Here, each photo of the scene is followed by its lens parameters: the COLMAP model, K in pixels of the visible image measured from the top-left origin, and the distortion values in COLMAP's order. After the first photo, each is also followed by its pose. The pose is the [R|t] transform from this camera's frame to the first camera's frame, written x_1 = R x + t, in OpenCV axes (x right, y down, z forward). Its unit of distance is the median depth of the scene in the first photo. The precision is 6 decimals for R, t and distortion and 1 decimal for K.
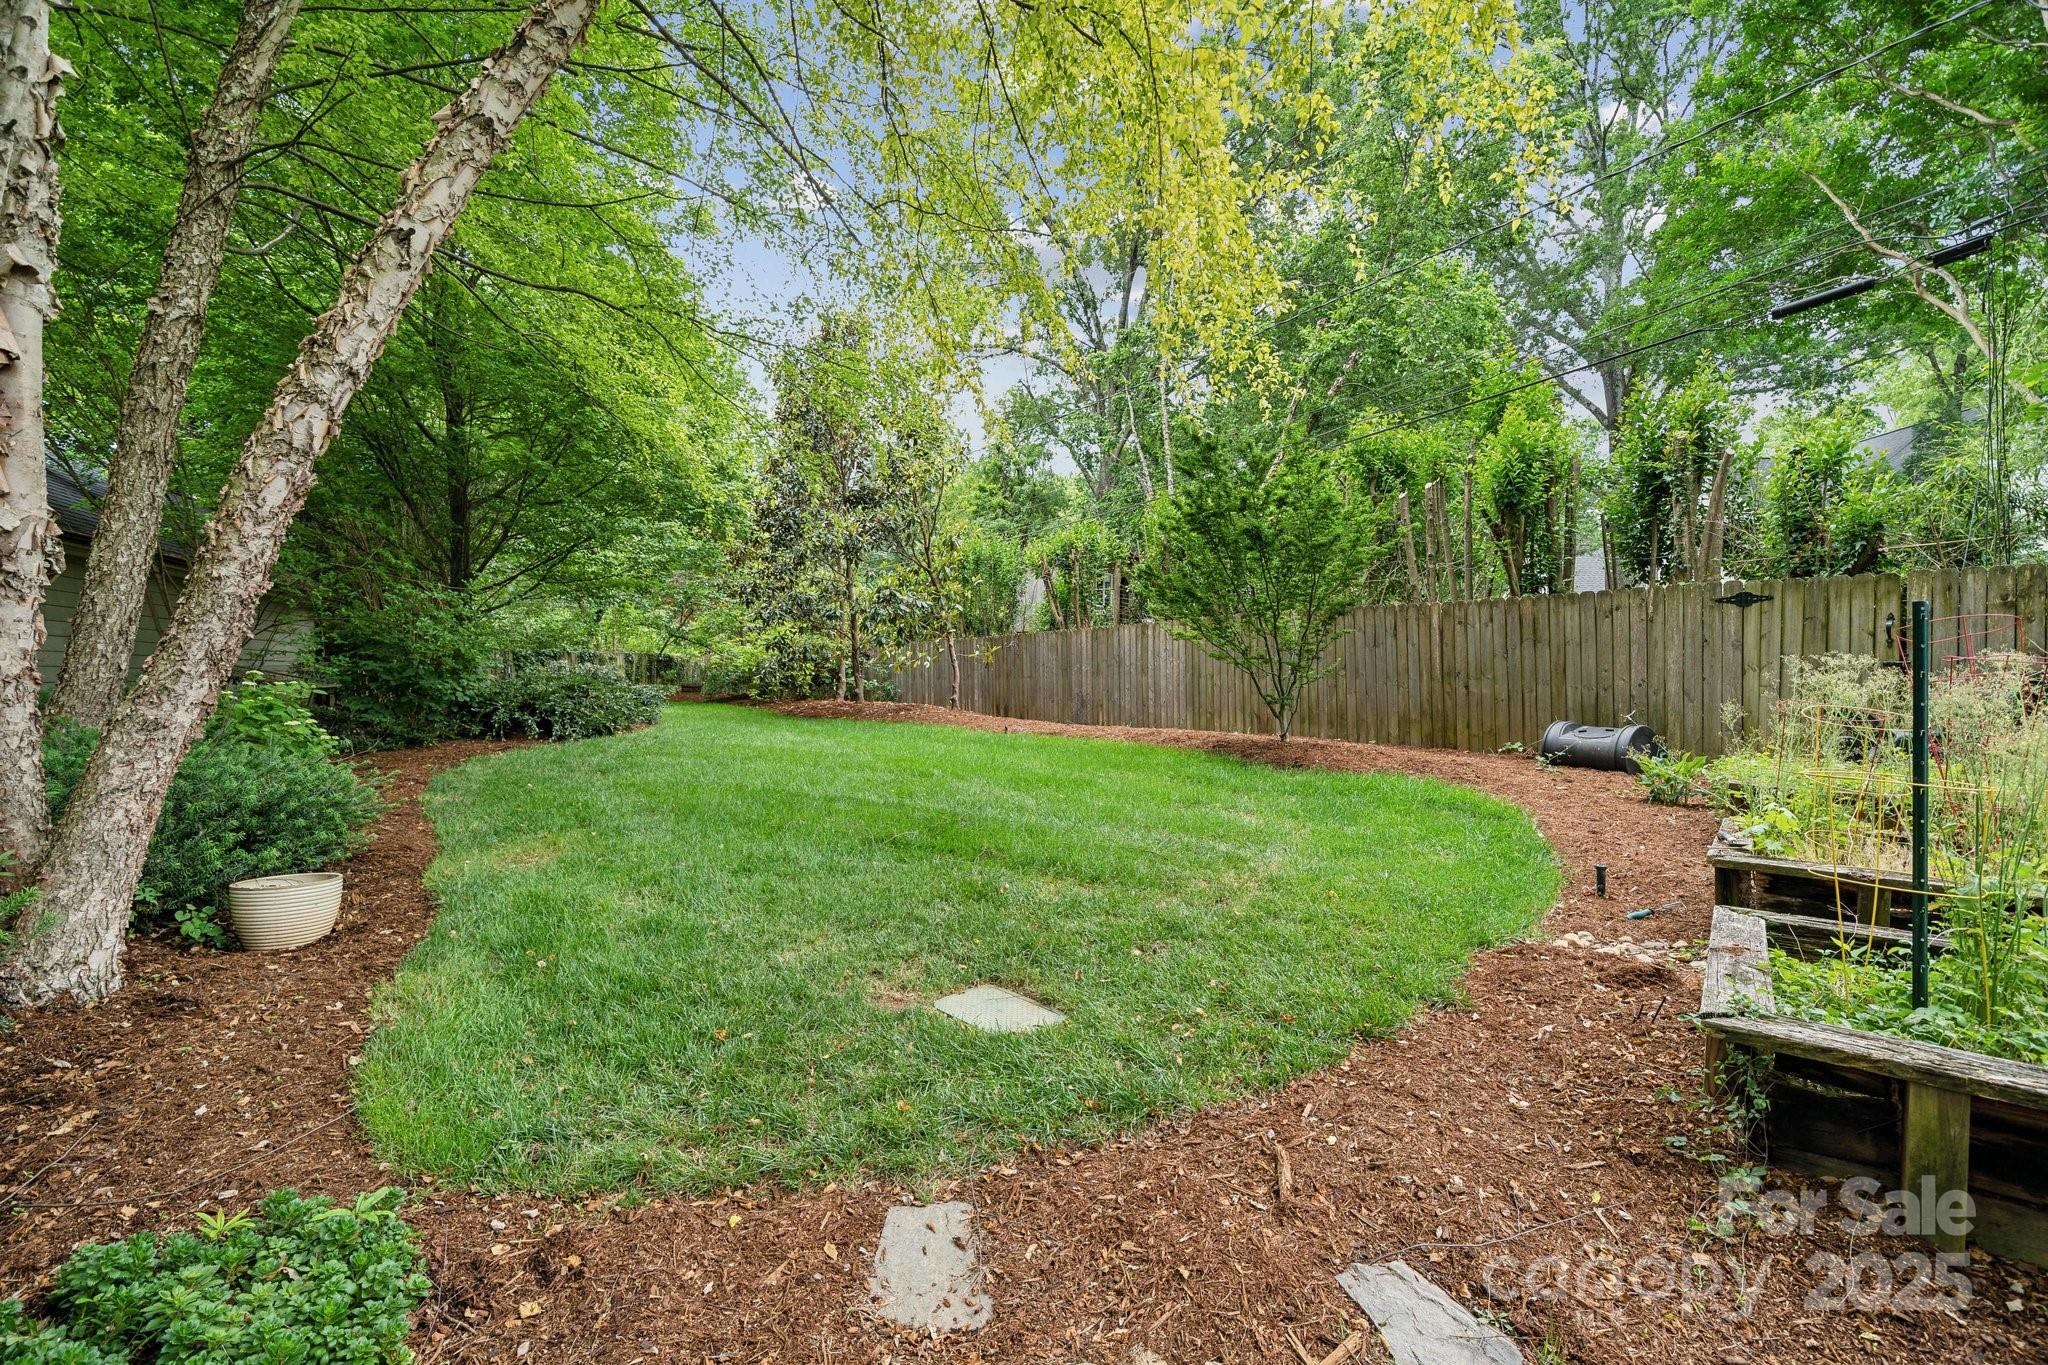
lens RADIAL K [[875.0, 0, 1023.4], [0, 875.0, 685.8], [0, 0, 1]] dist [0.001843, 0.000202]
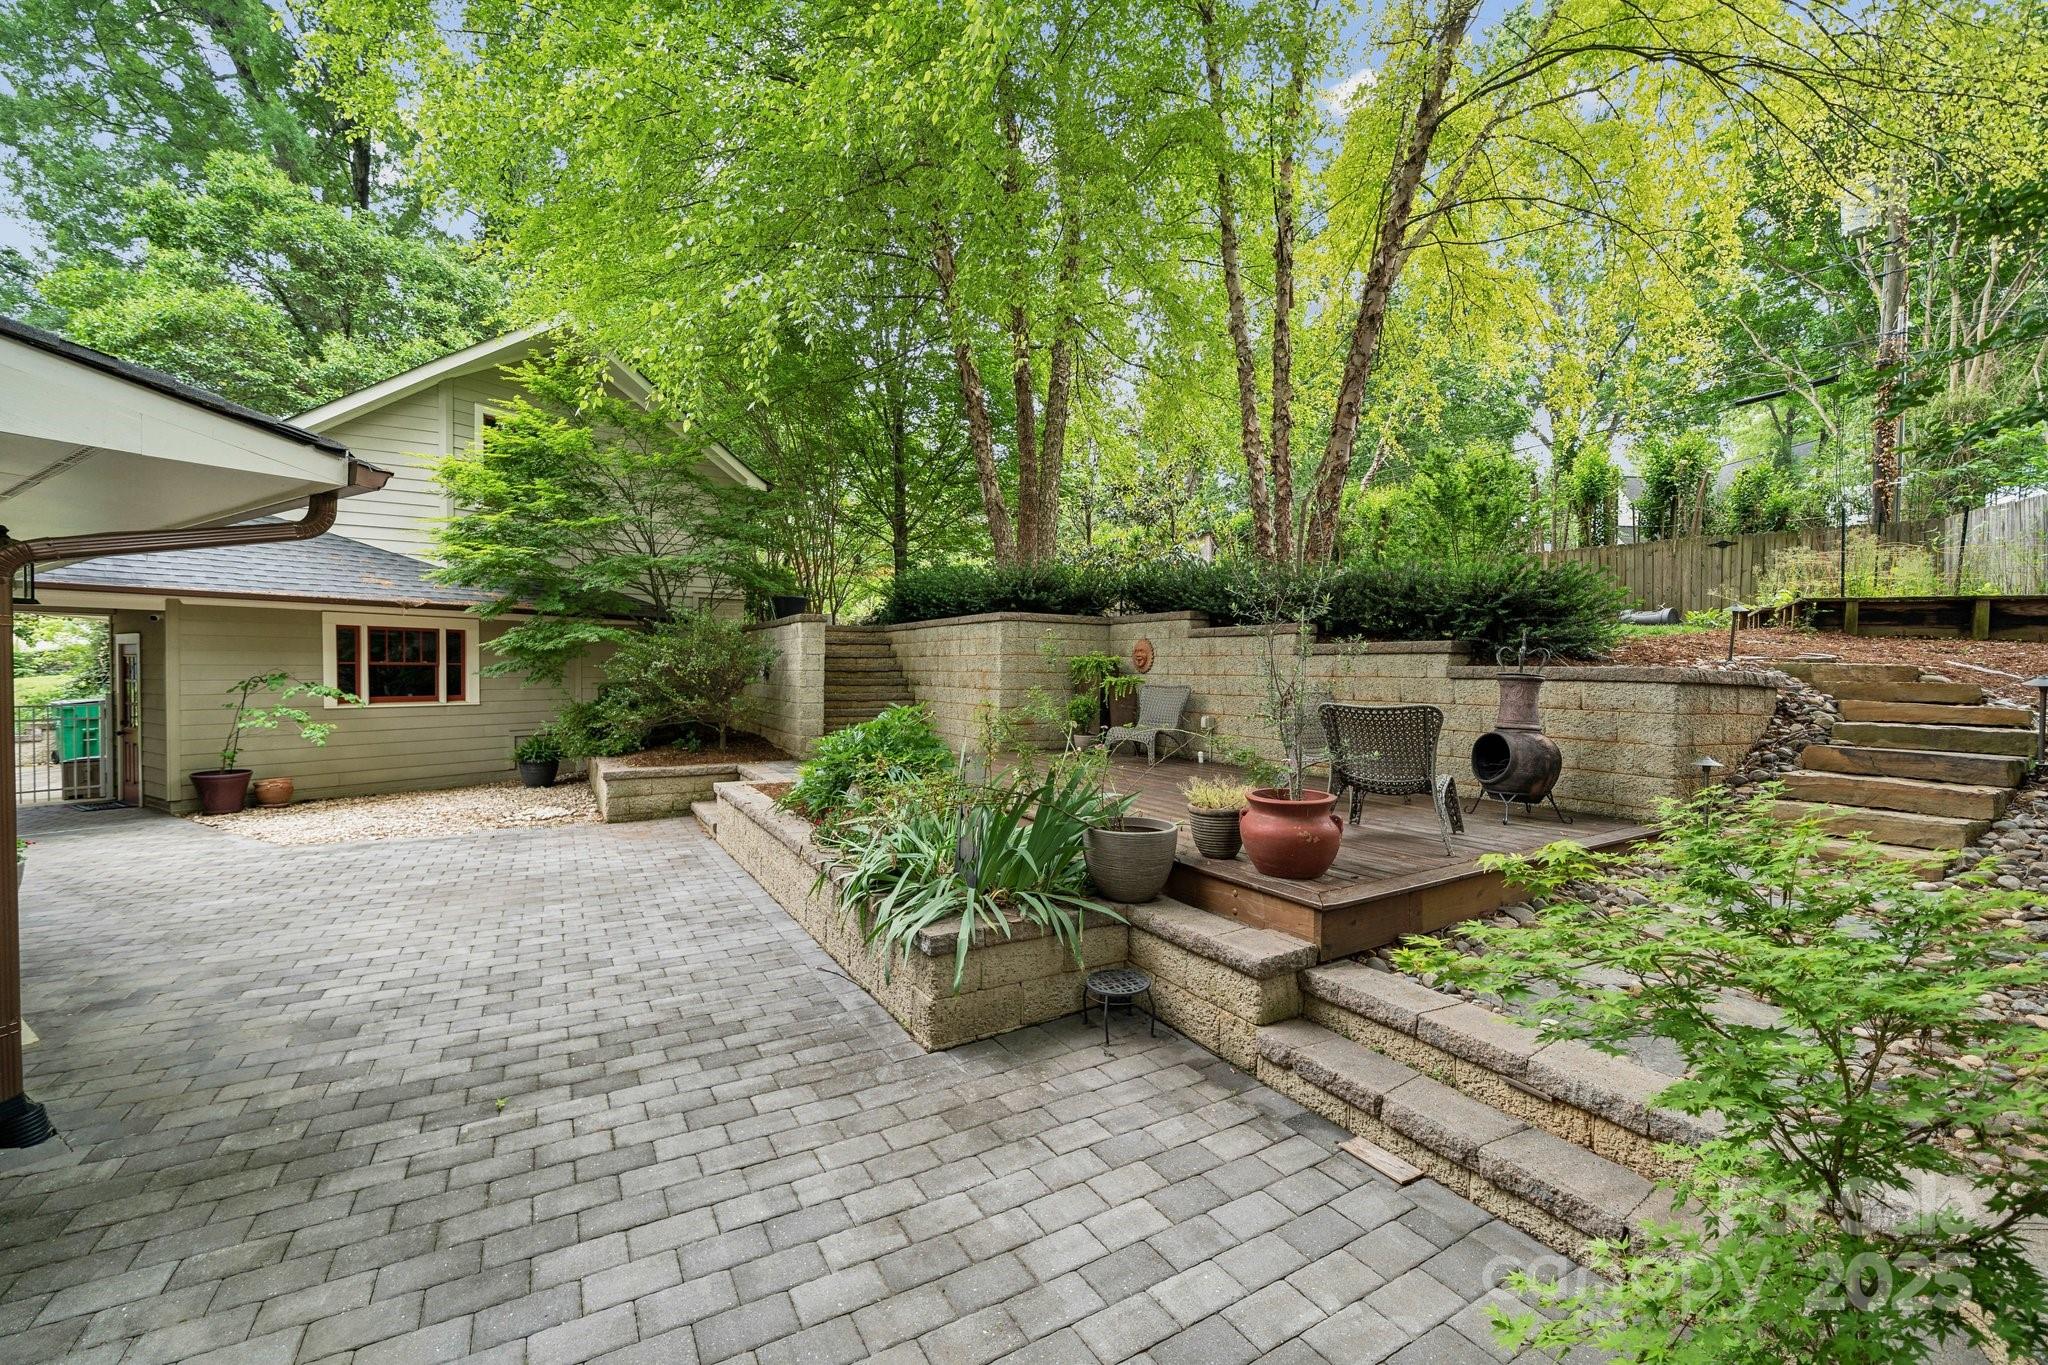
lens RADIAL K [[841.0, 0, 1031.2], [0, 841.0, 678.0], [0, 0, 1]] dist [-0.002386, 0.000615]
pose [[0.994522, 0.005840, 0.104367, -0.862574], [-0.006960, 0.999922, 0.010370, 0.177932], [-0.104298, -0.011039, 0.994485, -0.689112]]
